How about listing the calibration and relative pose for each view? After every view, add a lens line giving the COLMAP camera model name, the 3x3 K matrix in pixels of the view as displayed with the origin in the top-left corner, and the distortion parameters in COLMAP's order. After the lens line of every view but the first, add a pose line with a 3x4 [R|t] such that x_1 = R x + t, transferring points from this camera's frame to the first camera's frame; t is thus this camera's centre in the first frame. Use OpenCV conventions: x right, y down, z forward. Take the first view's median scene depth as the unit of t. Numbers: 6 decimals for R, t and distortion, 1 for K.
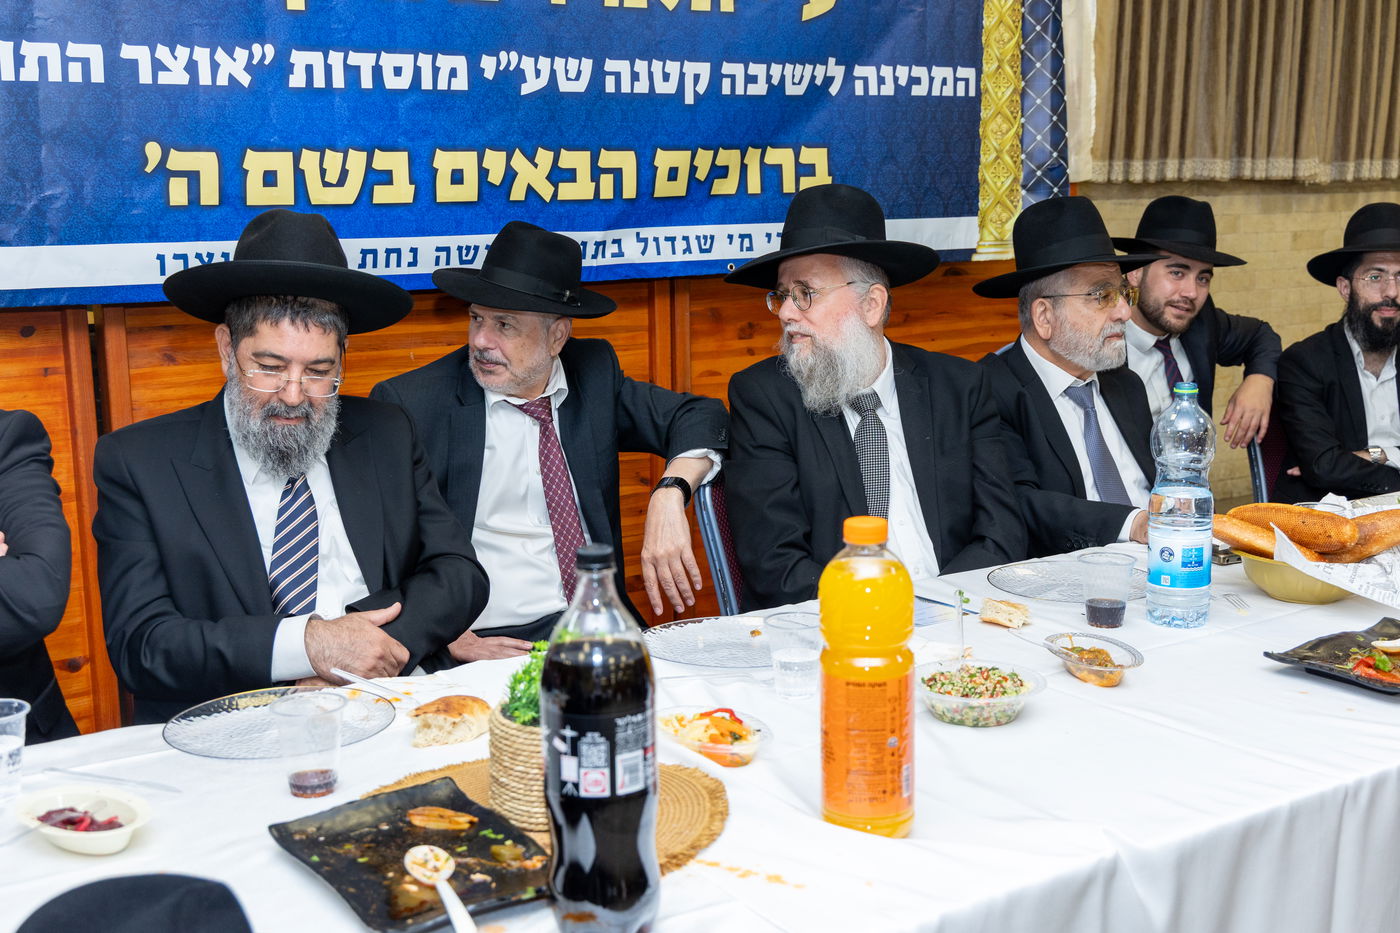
lens RADIAL K [[1710.0, 0, 700.2], [0, 1710.0, 472.0], [0, 0, 1]] dist [0.015504, 0.000000]
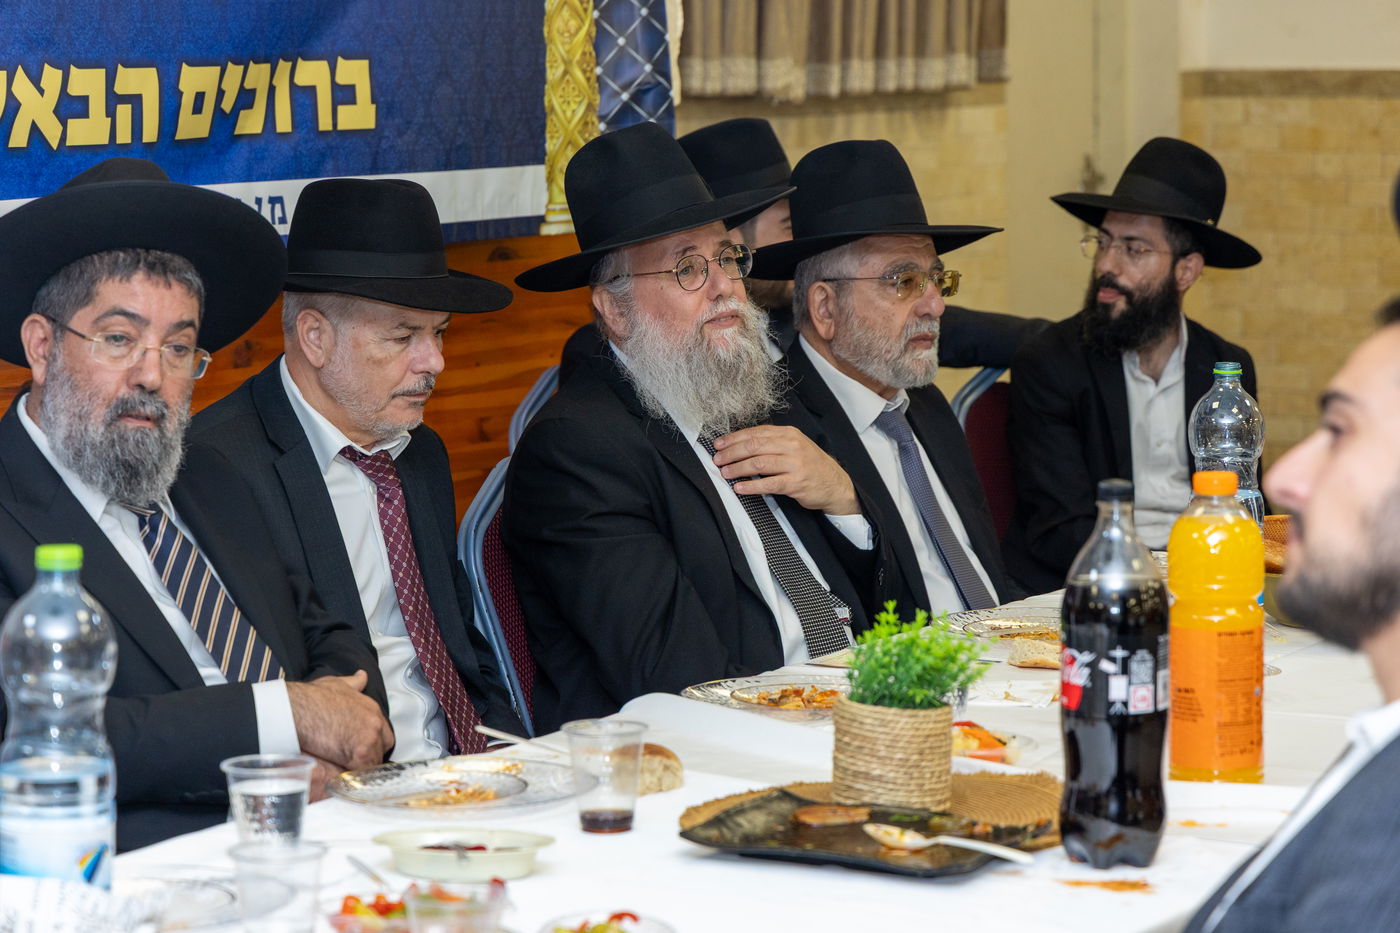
lens RADIAL K [[4292.9, 0, 699.8], [0, 4292.9, 464.8], [0, 0, 1]] dist [0.143179, 0.000000]
pose [[0.895284, -0.040705, 0.443632, -0.539630], [0.074104, 0.995551, -0.058202, 0.061774], [-0.439289, 0.084982, 0.894317, -0.468845]]
